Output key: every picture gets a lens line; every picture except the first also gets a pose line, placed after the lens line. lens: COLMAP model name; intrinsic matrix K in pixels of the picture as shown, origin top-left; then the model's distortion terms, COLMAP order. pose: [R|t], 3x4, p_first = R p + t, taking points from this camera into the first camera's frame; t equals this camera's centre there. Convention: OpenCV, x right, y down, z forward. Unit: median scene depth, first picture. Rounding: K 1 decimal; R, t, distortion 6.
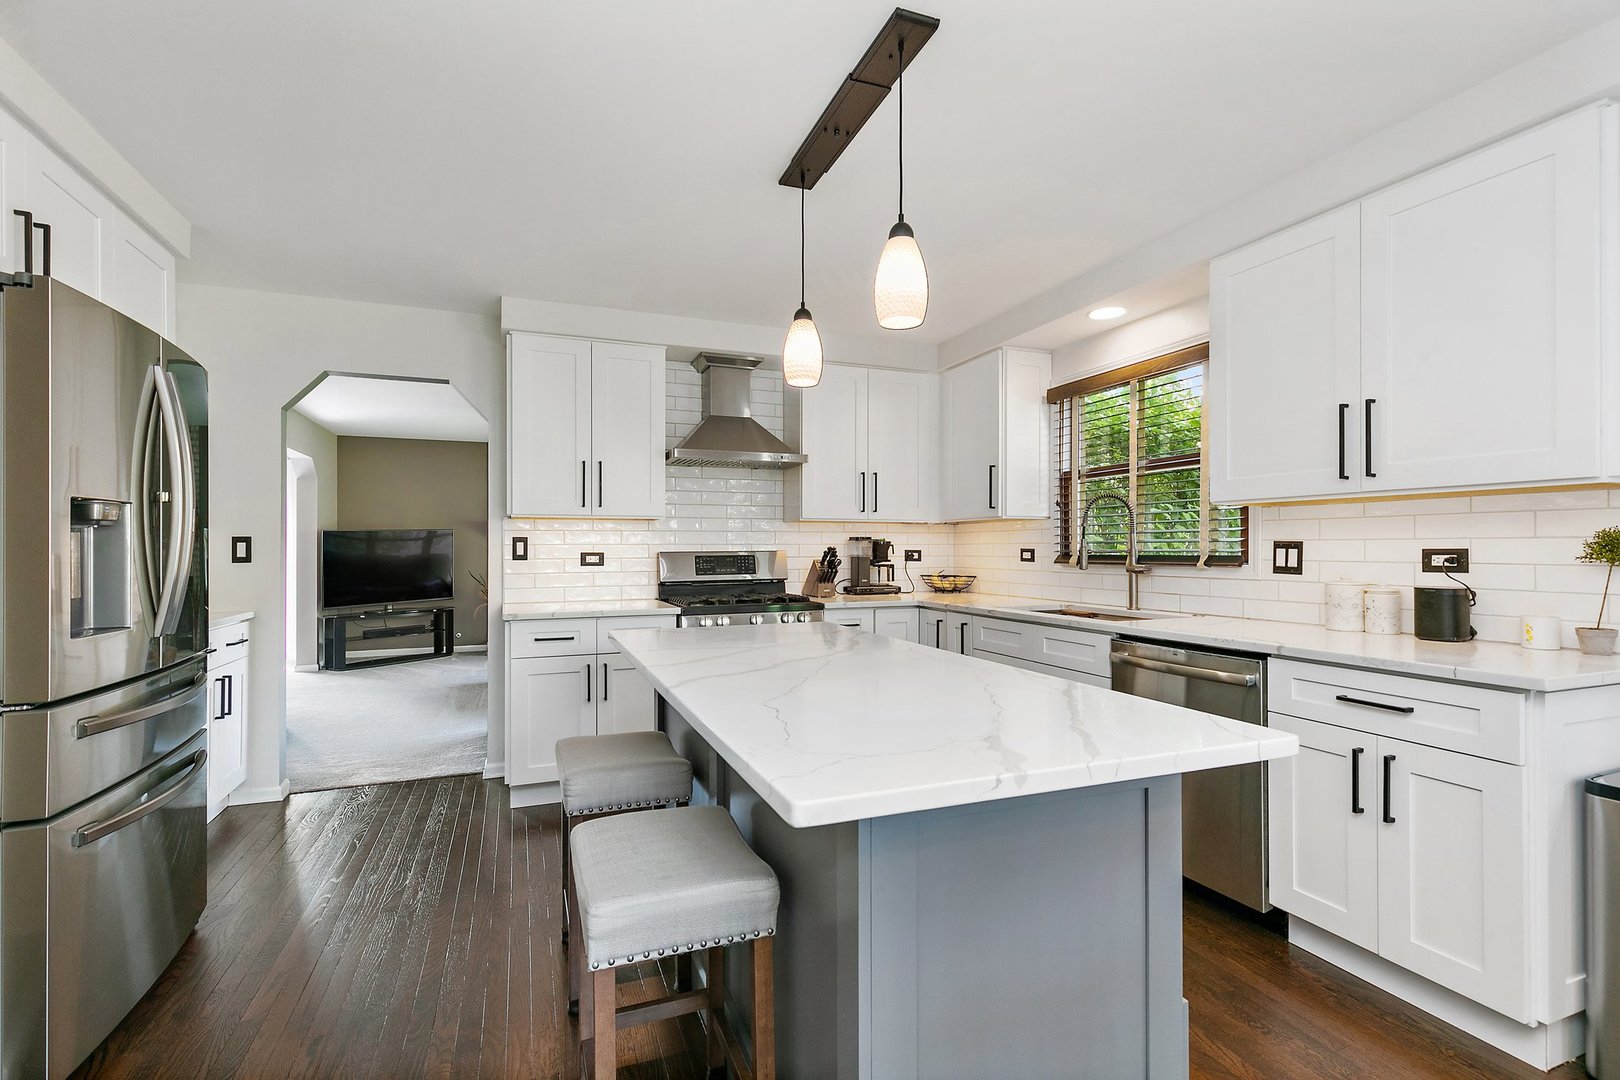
lens RADIAL K [[761.9, 0, 826.3], [0, 761.9, 545.0], [0, 0, 1]] dist [0.020305, -0.000625]
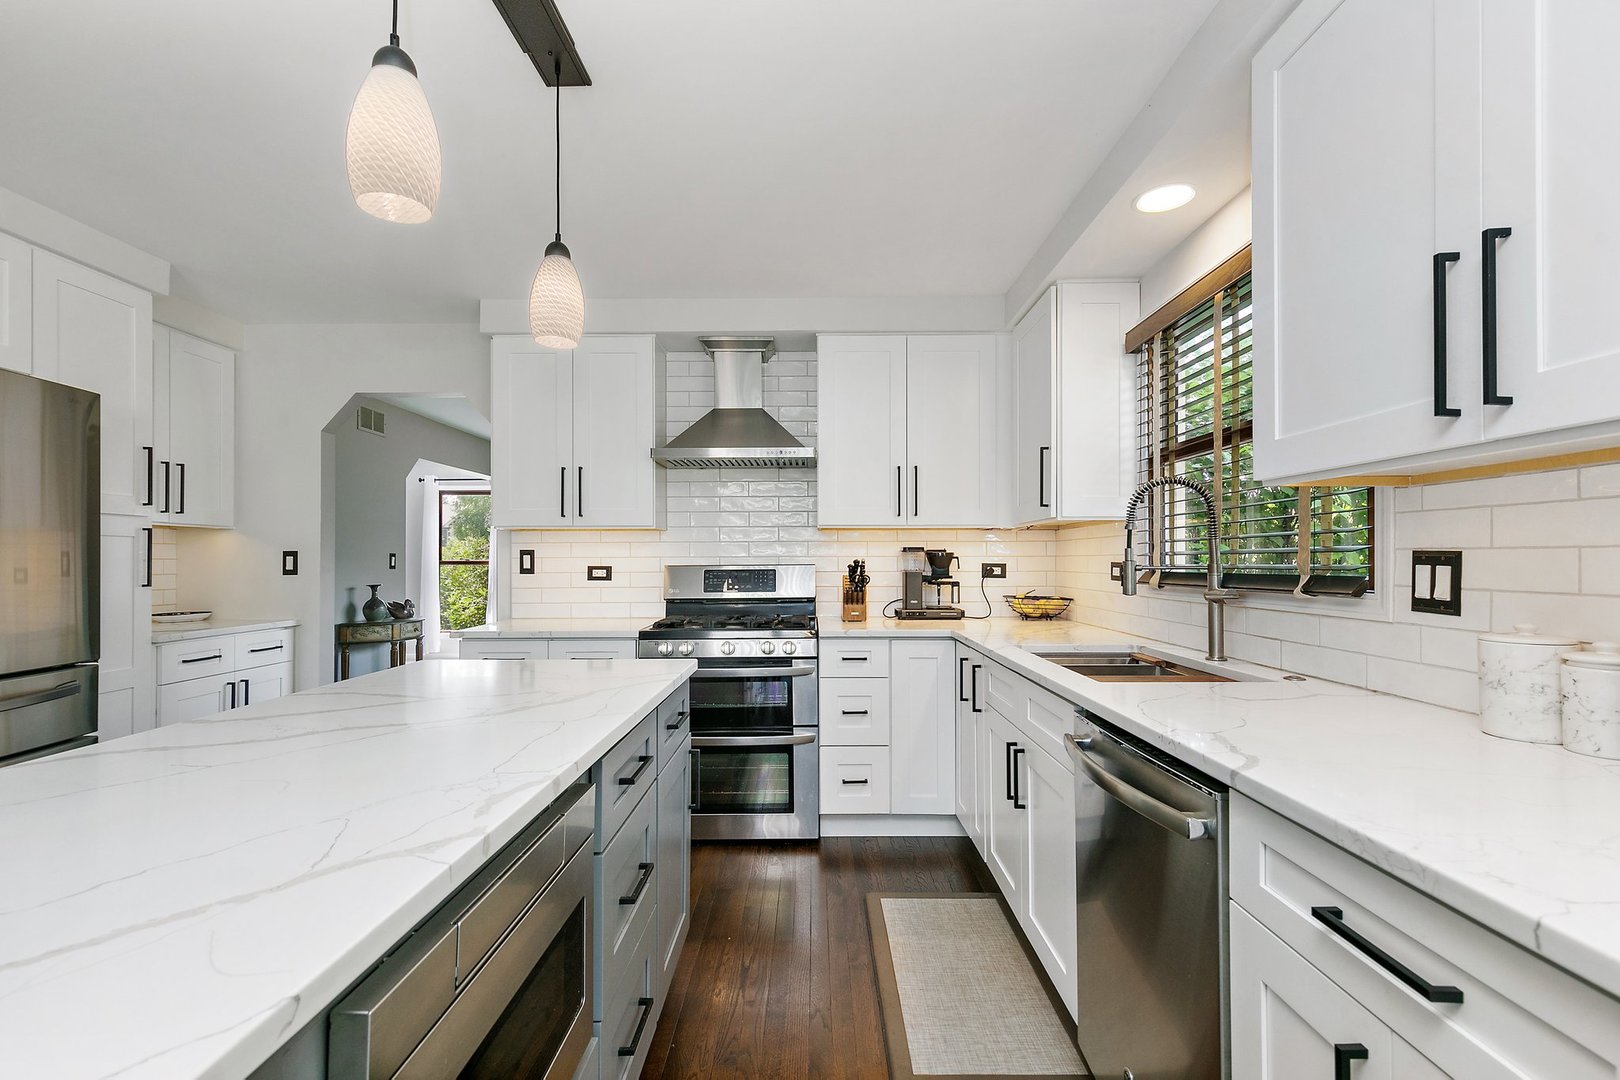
lens RADIAL K [[761.9, 0, 808.5], [0, 761.9, 549.1], [0, 0, 1]] dist [0.020305, -0.000625]
pose [[0.919612, -0.005727, -0.392785, 0.293354], [0.002081, 0.999951, -0.009709, -0.001182], [0.392822, 0.008111, 0.919579, 0.246827]]
